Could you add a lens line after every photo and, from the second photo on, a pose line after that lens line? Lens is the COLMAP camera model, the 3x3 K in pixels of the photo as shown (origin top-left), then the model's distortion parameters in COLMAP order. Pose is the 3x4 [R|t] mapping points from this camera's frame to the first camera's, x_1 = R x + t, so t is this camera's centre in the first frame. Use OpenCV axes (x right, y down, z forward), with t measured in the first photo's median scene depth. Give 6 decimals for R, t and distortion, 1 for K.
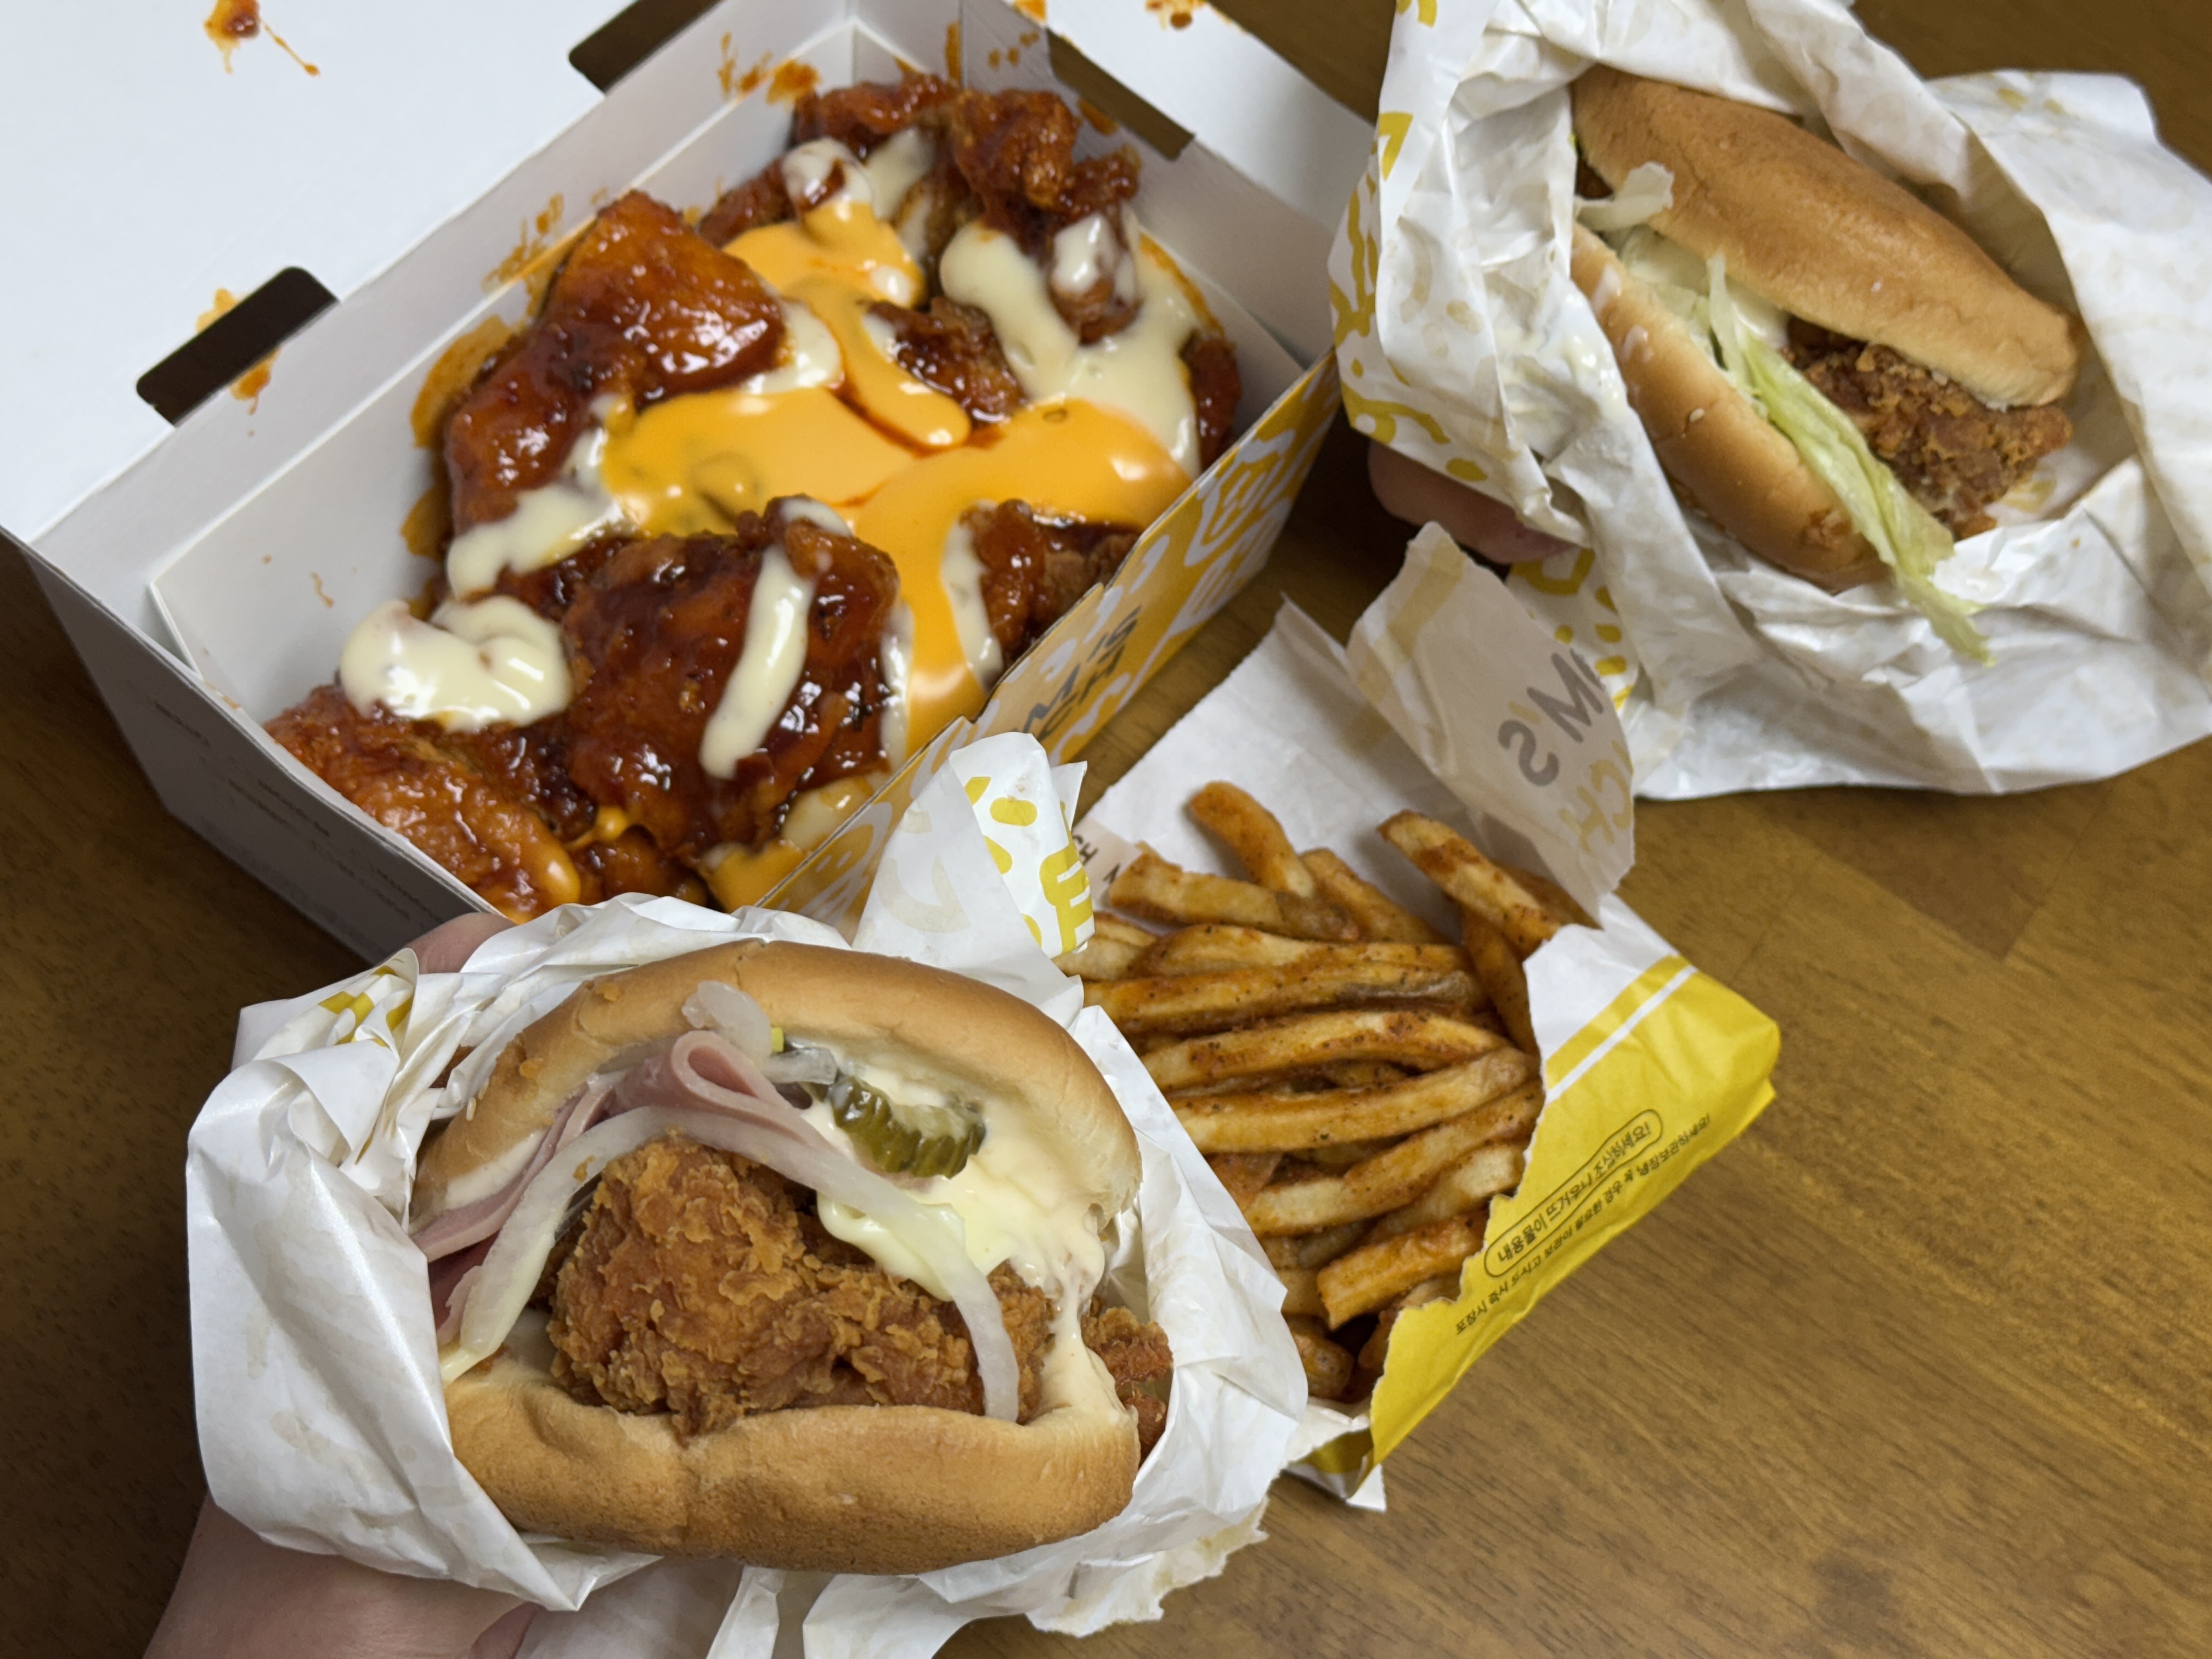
lens RADIAL K [[3021.2, 0, 1106.0], [0, 3021.2, 829.5], [0, 0, 1]] dist [0.107610, -0.135527]
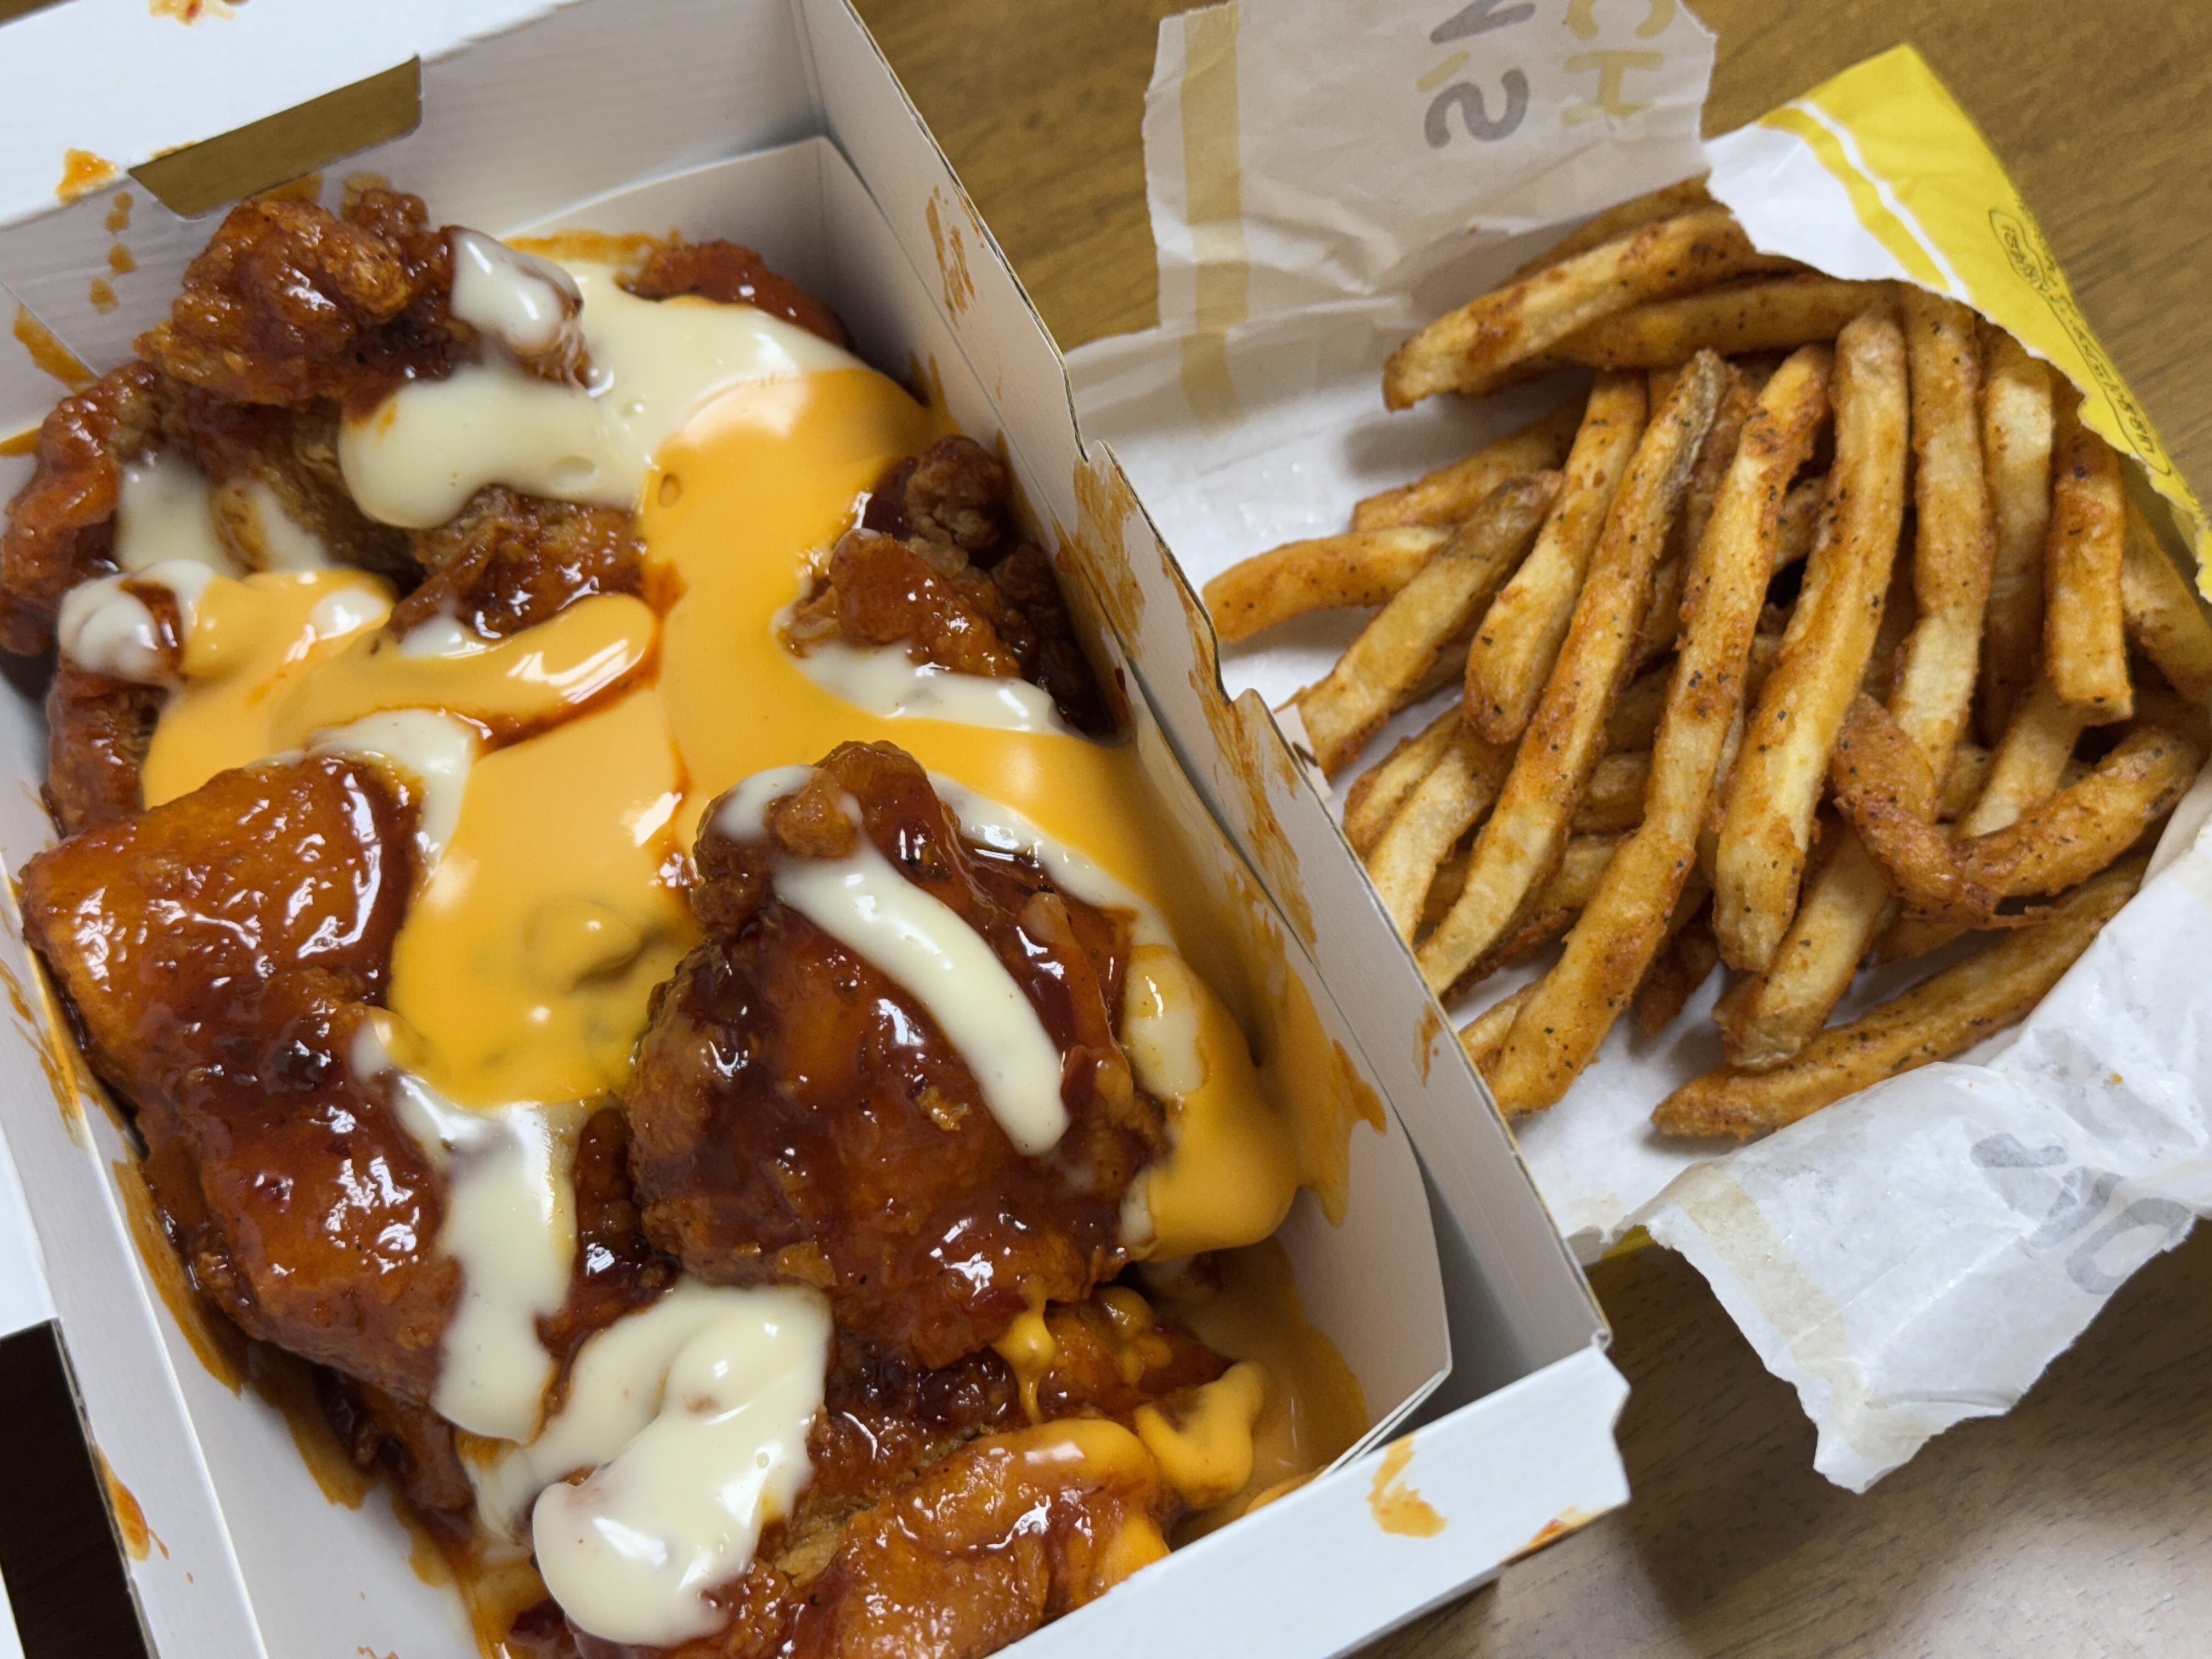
lens RADIAL K [[3021.2, 0, 1106.0], [0, 3021.2, 829.5], [0, 0, 1]] dist [0.107610, -0.135527]
pose [[0.421987, -0.860429, 0.285640, -0.236576], [0.863058, 0.477729, 0.164028, -0.134028], [-0.277593, 0.177306, 0.944195, 0.392659]]
